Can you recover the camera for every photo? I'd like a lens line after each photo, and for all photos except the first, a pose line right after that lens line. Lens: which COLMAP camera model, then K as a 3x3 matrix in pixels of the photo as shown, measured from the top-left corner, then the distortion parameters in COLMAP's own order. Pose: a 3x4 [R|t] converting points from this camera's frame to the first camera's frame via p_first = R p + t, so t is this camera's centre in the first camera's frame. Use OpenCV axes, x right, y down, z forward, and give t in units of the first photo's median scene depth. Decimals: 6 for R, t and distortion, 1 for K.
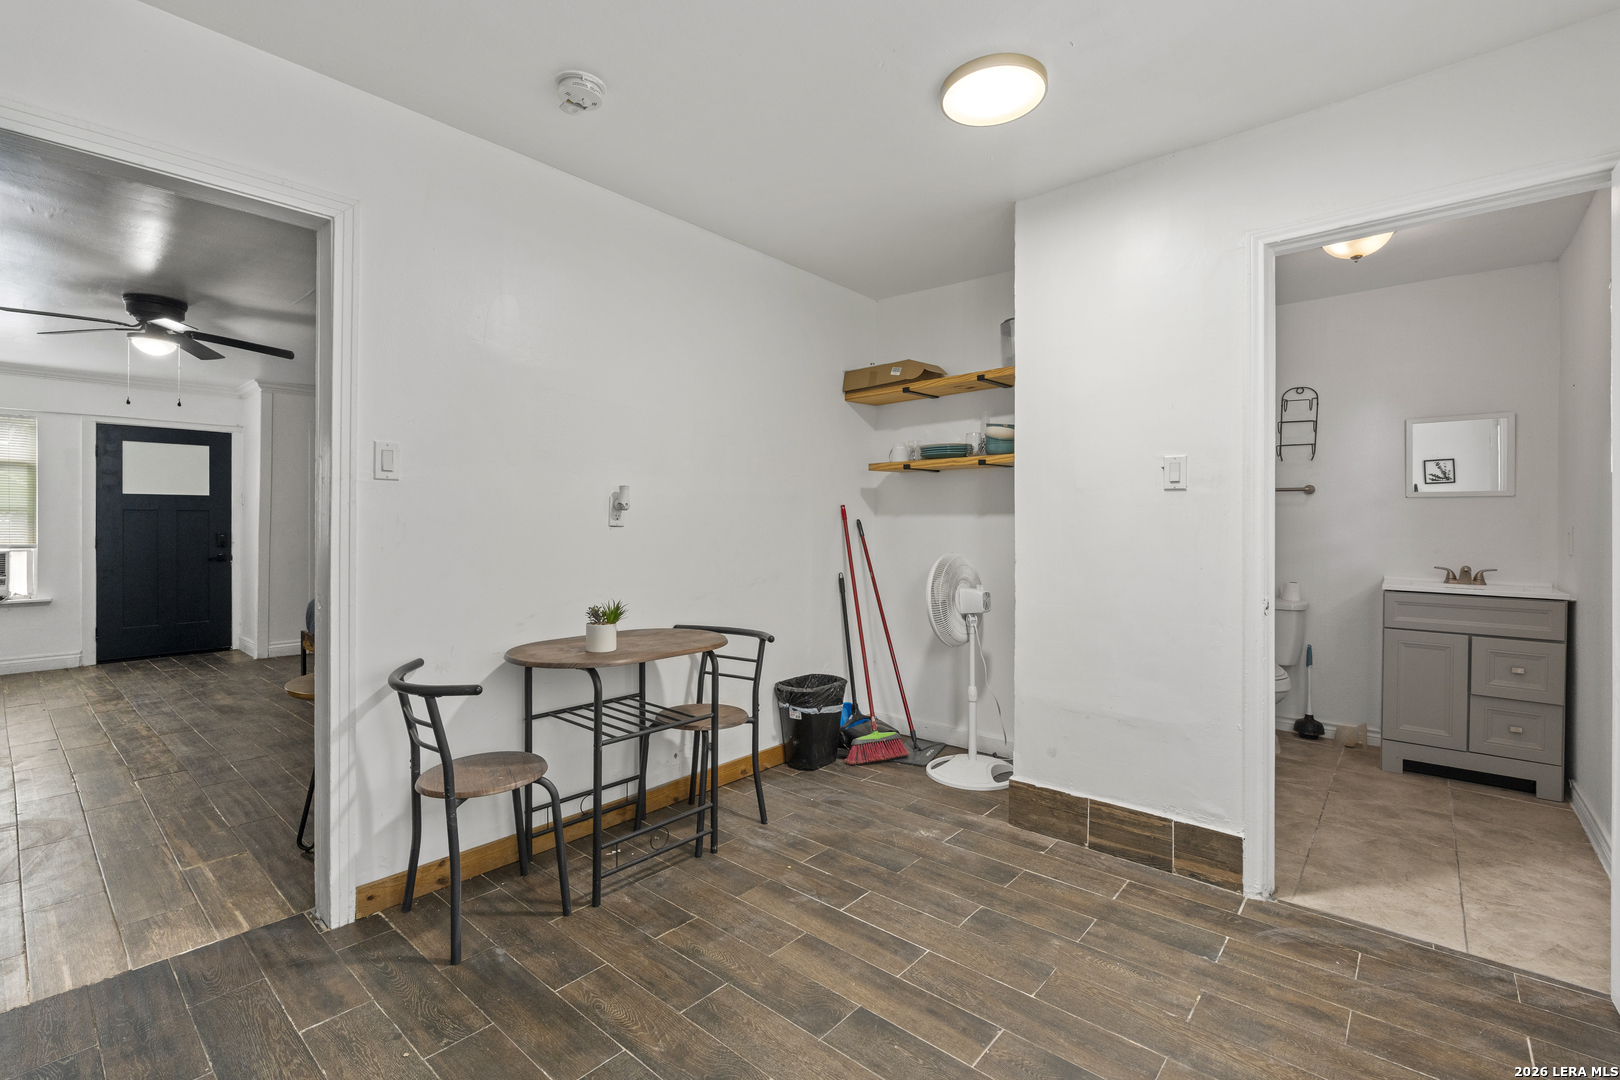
lens RADIAL K [[710.8, 0, 802.8], [0, 710.8, 526.0], [0, 0, 1]] dist [-0.005815, 0.001276]
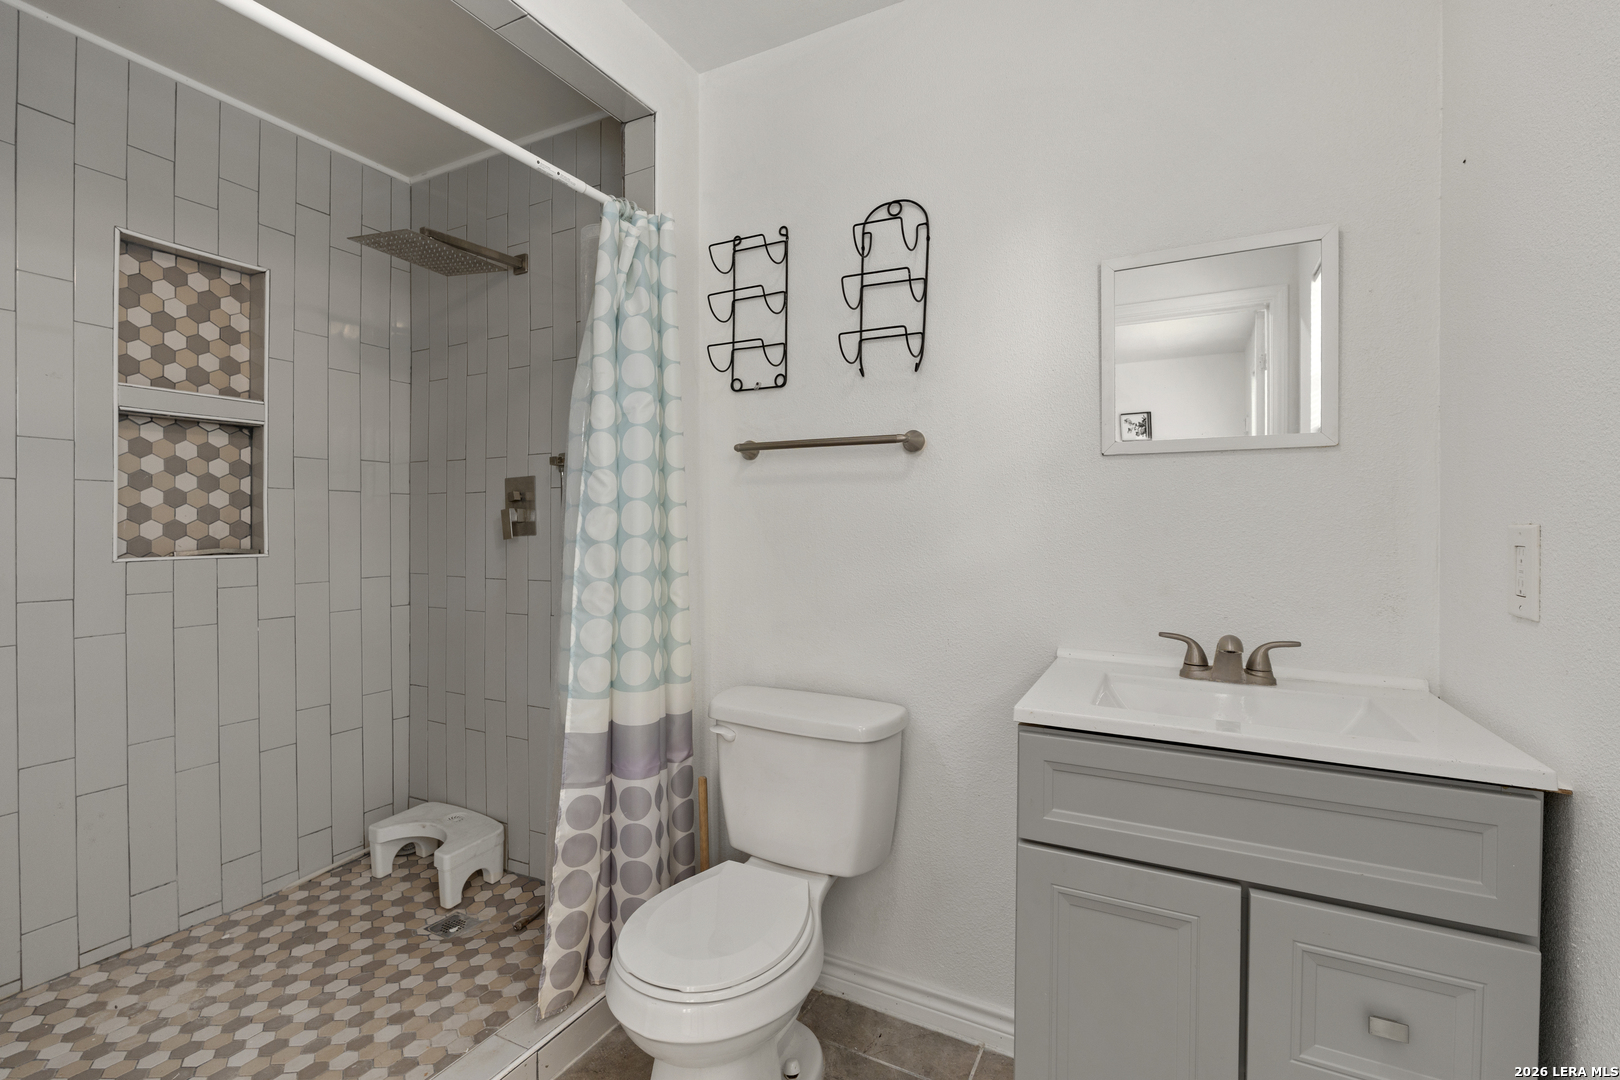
lens RADIAL K [[710.8, 0, 814.6], [0, 710.8, 531.9], [0, 0, 1]] dist [-0.005815, 0.001276]
pose [[0.972569, -0.002534, 0.232601, 0.554575], [0.003011, 0.999994, -0.001697, 0.003073], [-0.232595, 0.002351, 0.972571, 0.597691]]
